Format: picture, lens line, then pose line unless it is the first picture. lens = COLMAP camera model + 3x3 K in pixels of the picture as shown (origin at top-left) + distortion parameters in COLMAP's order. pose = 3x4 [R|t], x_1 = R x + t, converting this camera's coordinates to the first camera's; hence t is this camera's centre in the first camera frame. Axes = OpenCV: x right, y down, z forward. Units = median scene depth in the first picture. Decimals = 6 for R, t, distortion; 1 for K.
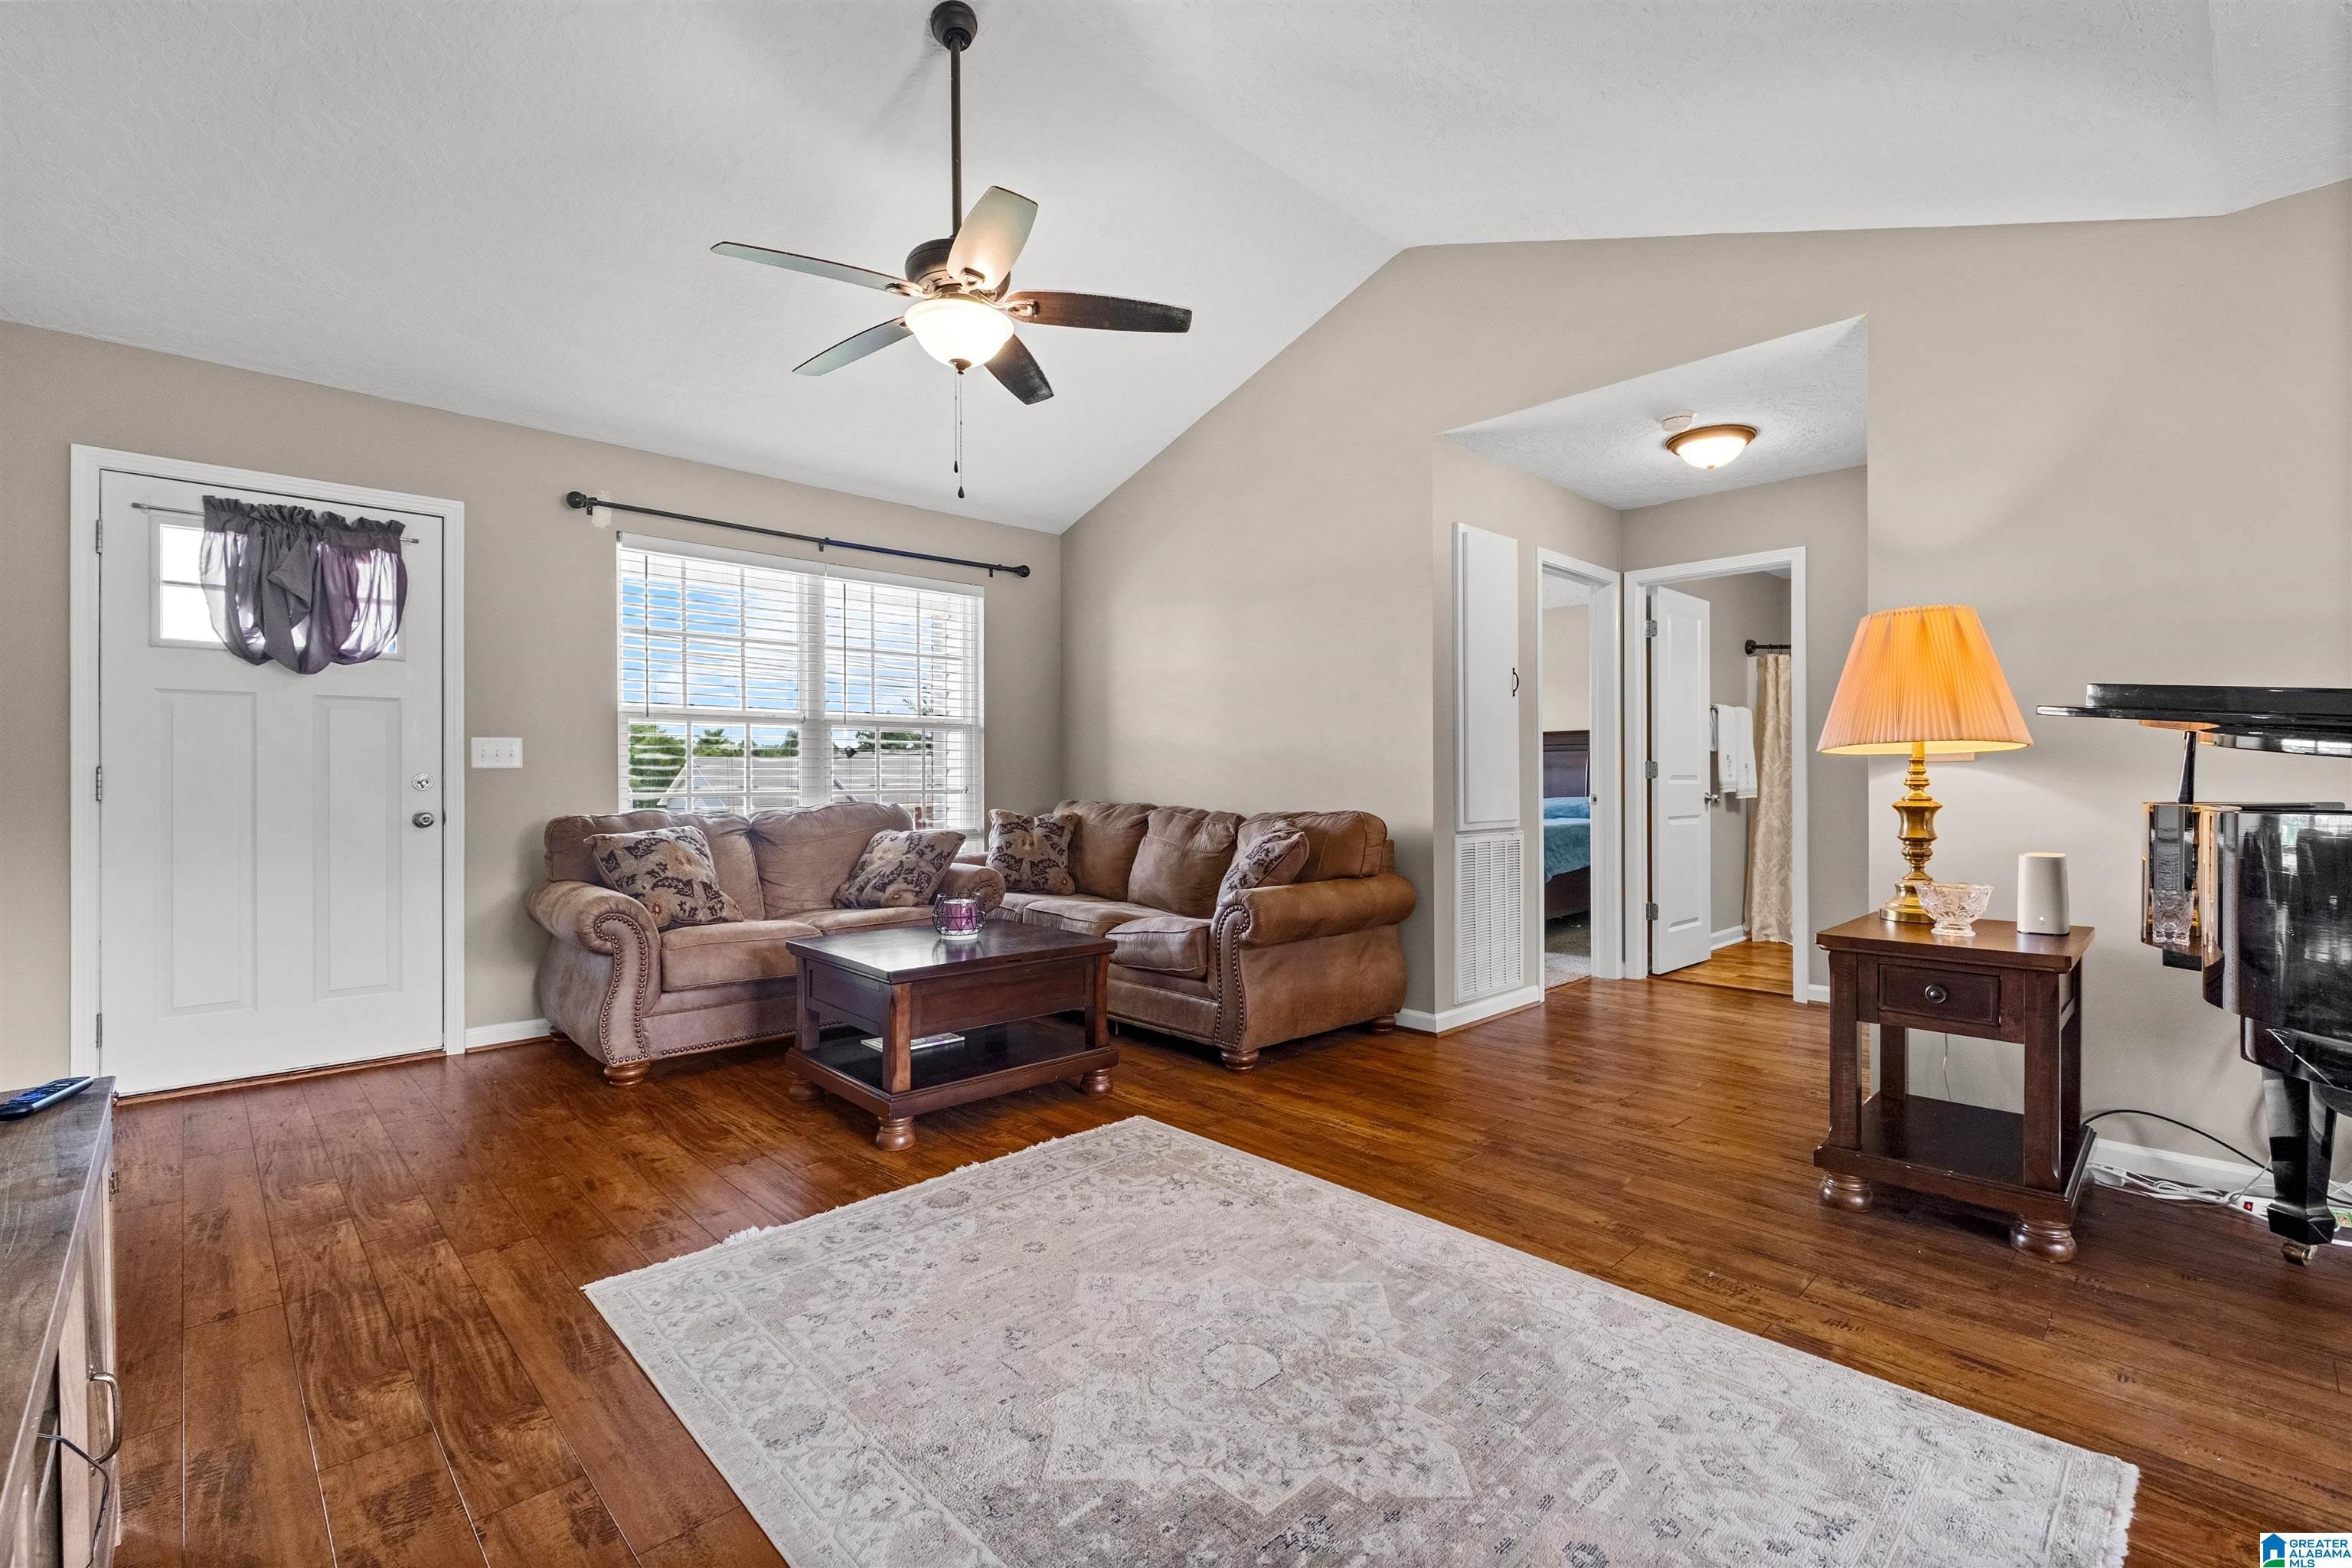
lens RADIAL K [[1026.3, 0, 1192.3], [0, 1026.3, 783.4], [0, 0, 1]] dist [0.000324, -0.000409]
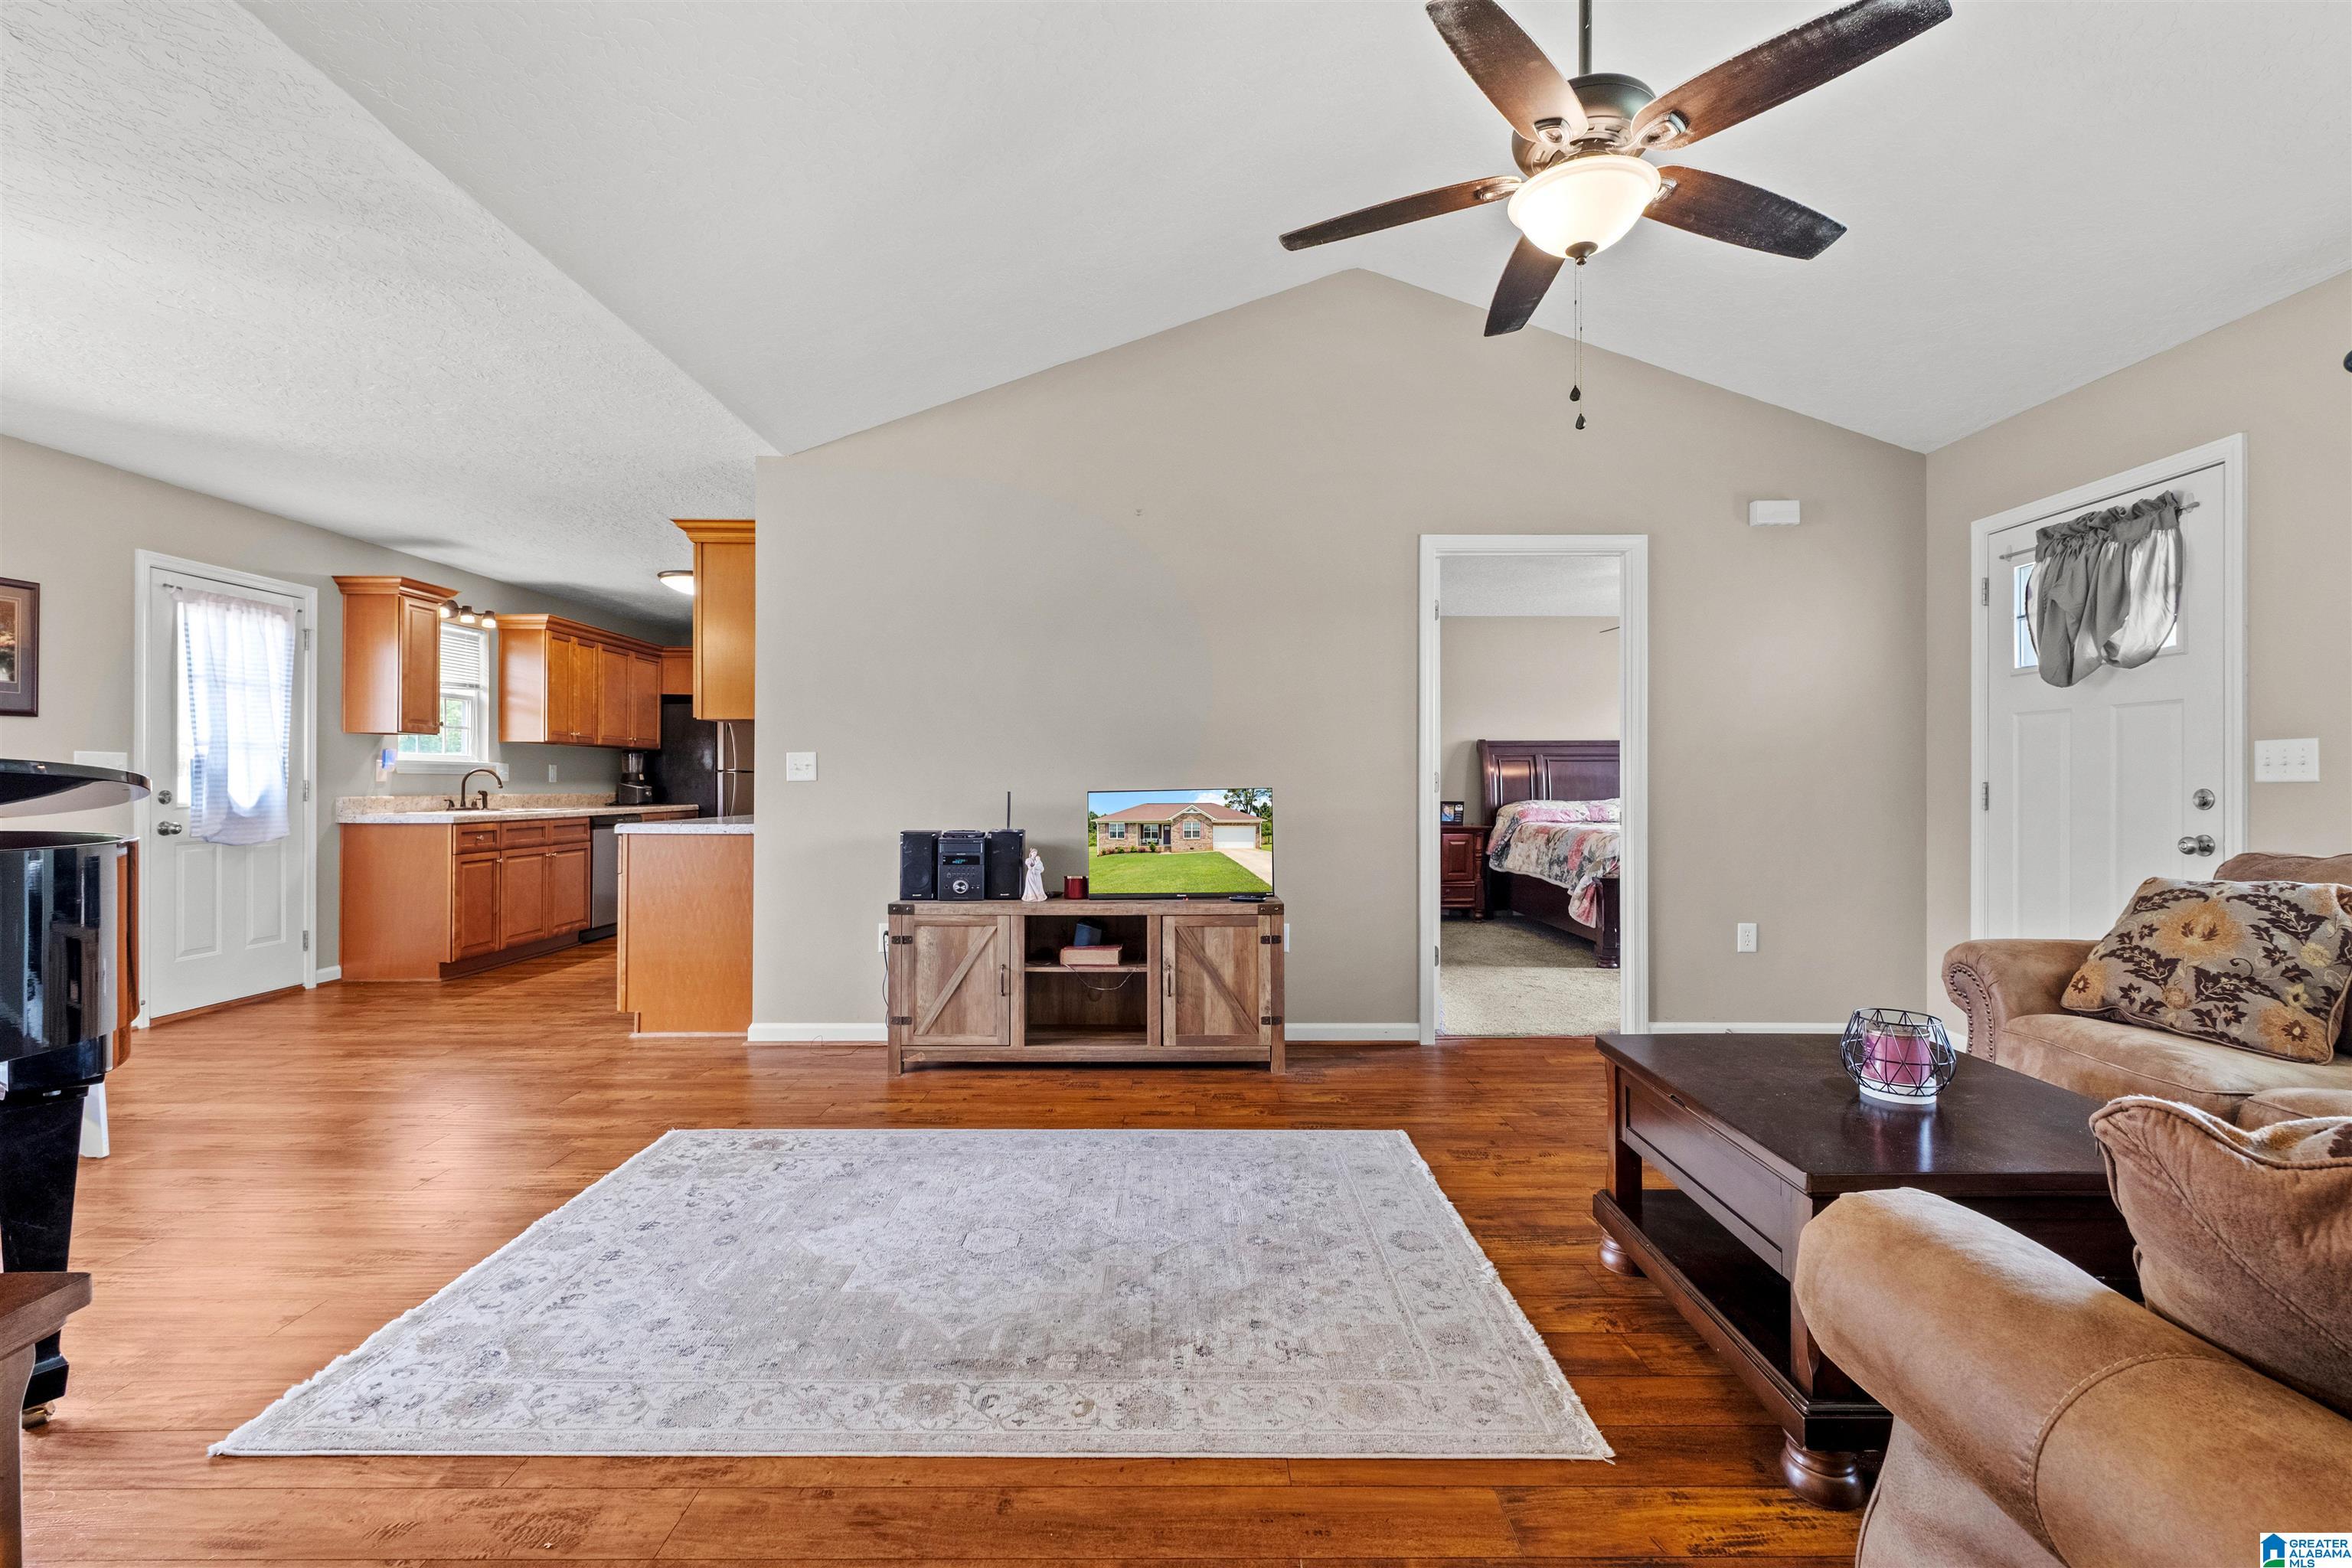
lens RADIAL K [[1026.3, 0, 1177.0], [0, 1026.3, 774.5], [0, 0, 1]] dist [0.000324, -0.000409]
pose [[-0.703417, -0.002770, -0.710772, 0.575680], [-0.003409, 0.999994, -0.000525, -0.026315], [0.710769, 0.002054, -0.703423, 1.464145]]
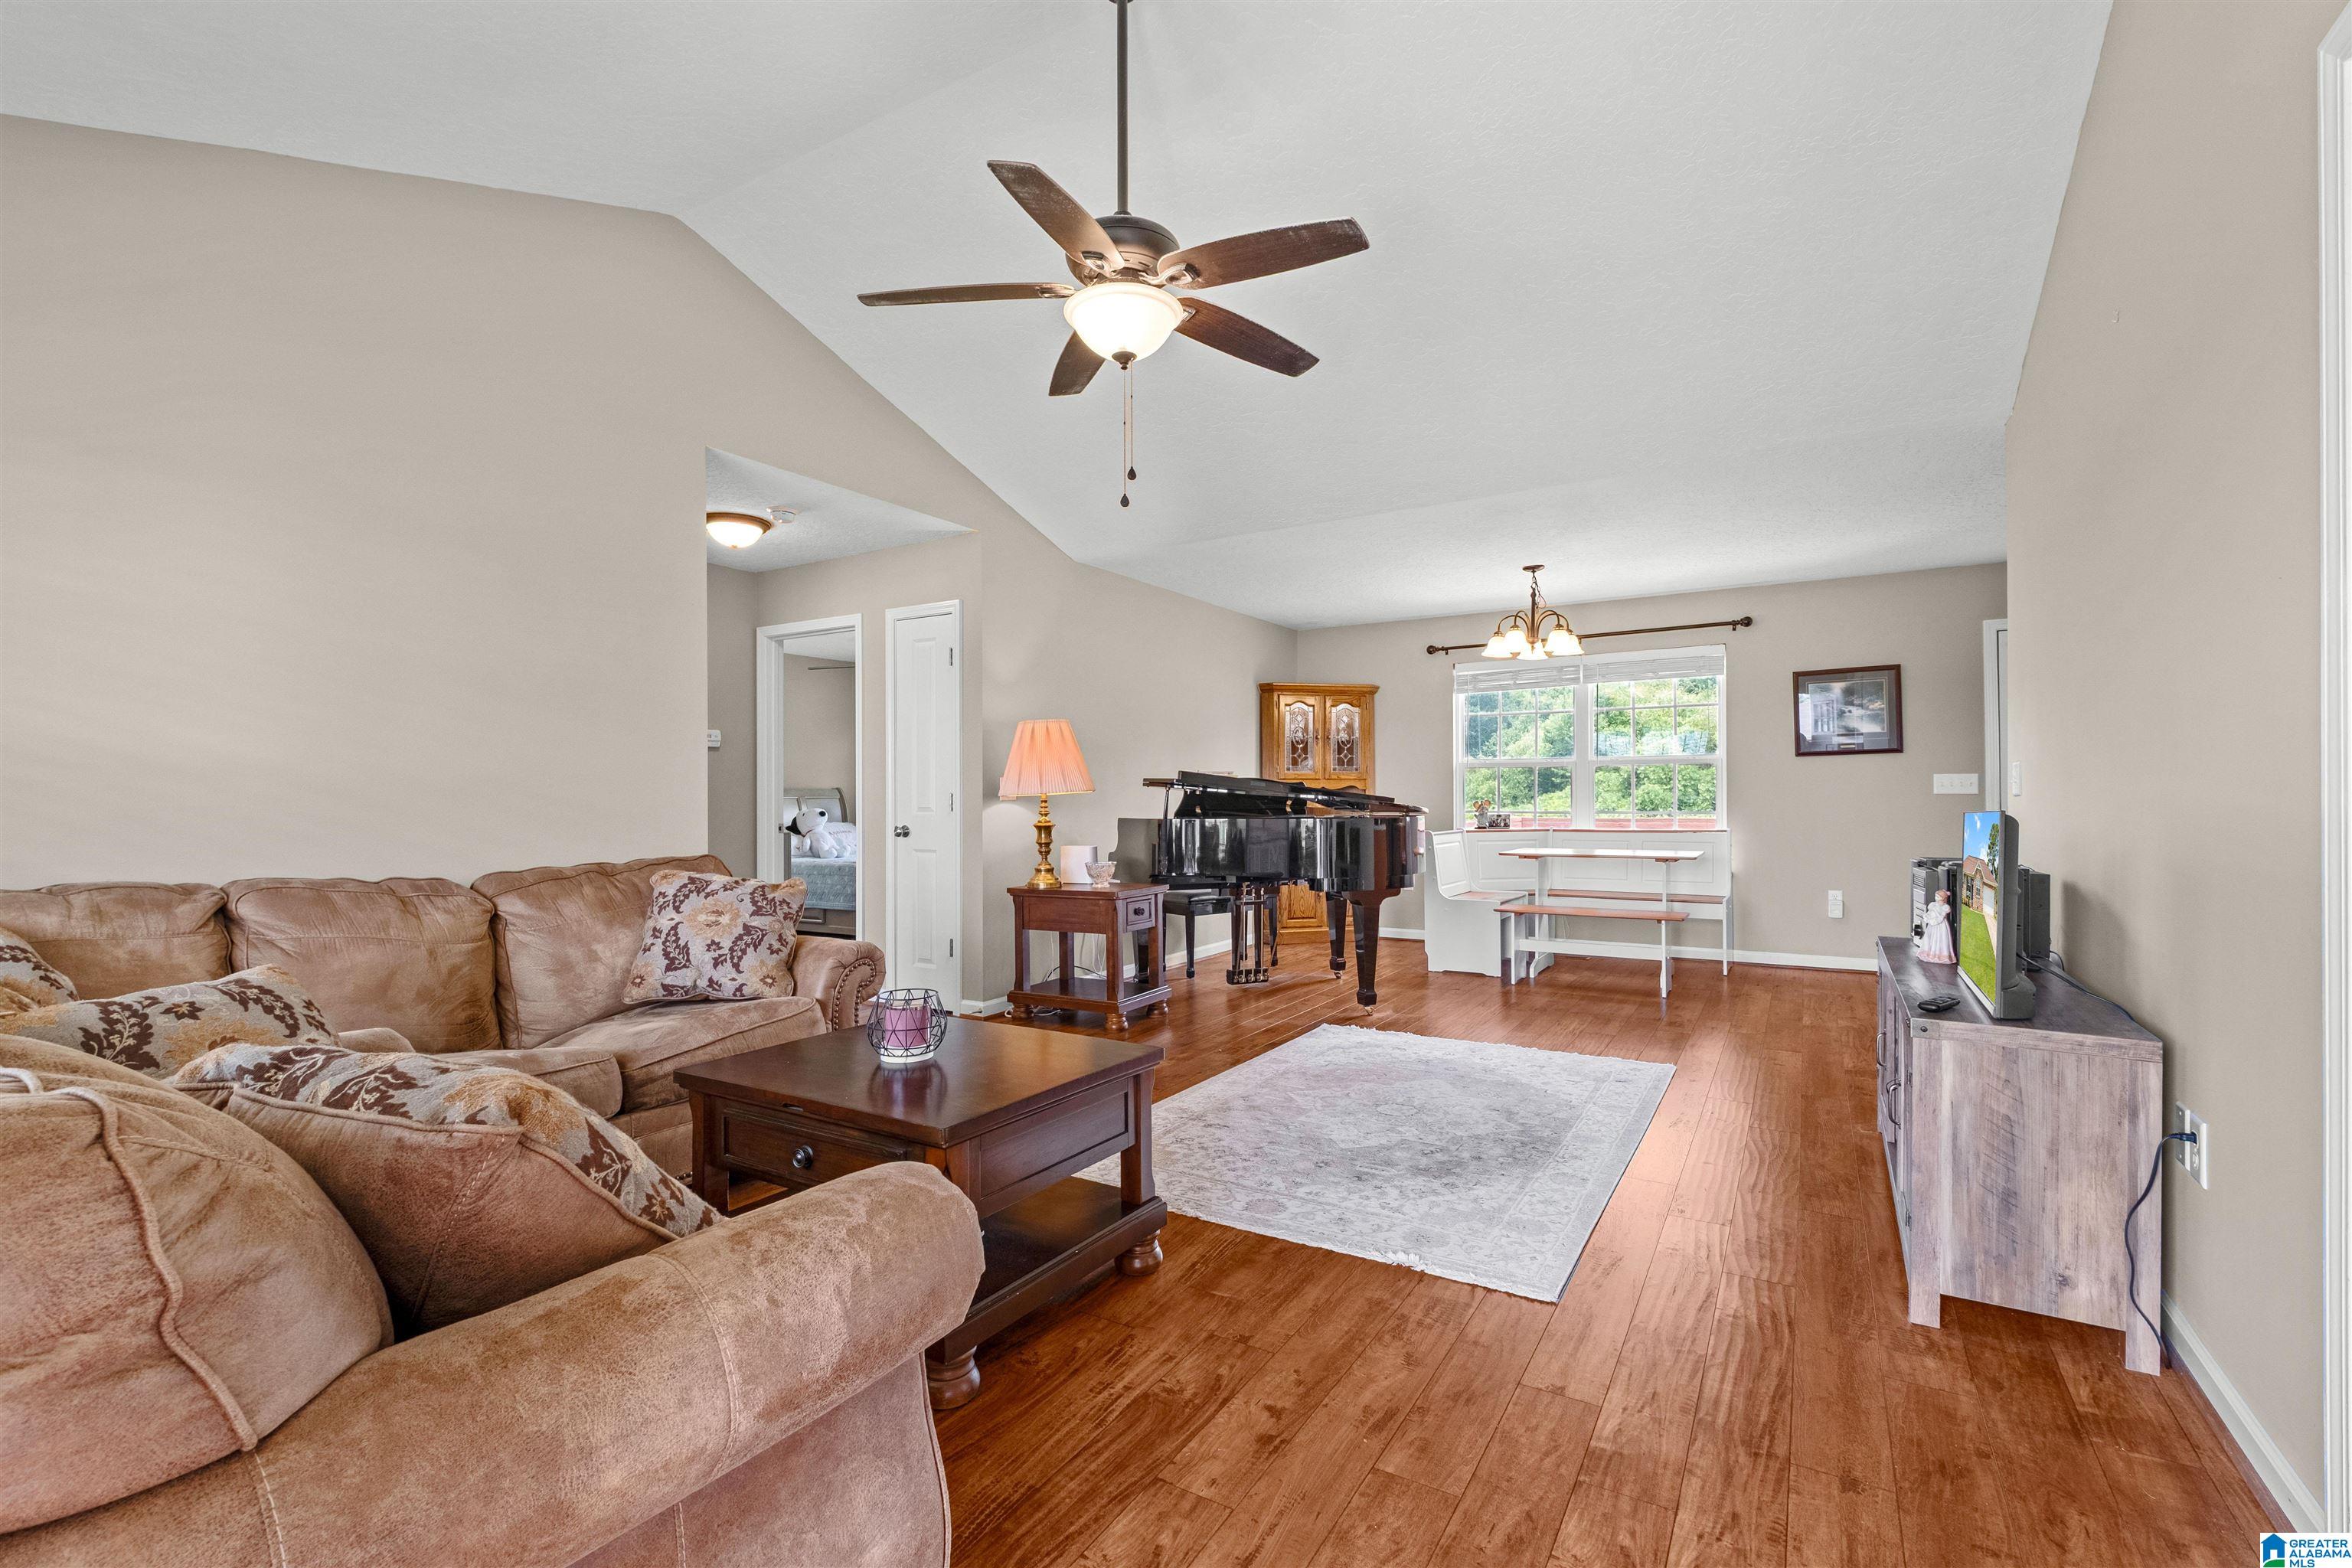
lens RADIAL K [[1026.3, 0, 1191.9], [0, 1026.3, 796.2], [0, 0, 1]] dist [0.000324, -0.000409]
pose [[-0.248514, 0.005895, 0.968610, -1.216966], [0.010693, 0.999937, -0.003342, -0.019089], [-0.968569, 0.009527, -0.248562, 1.292267]]
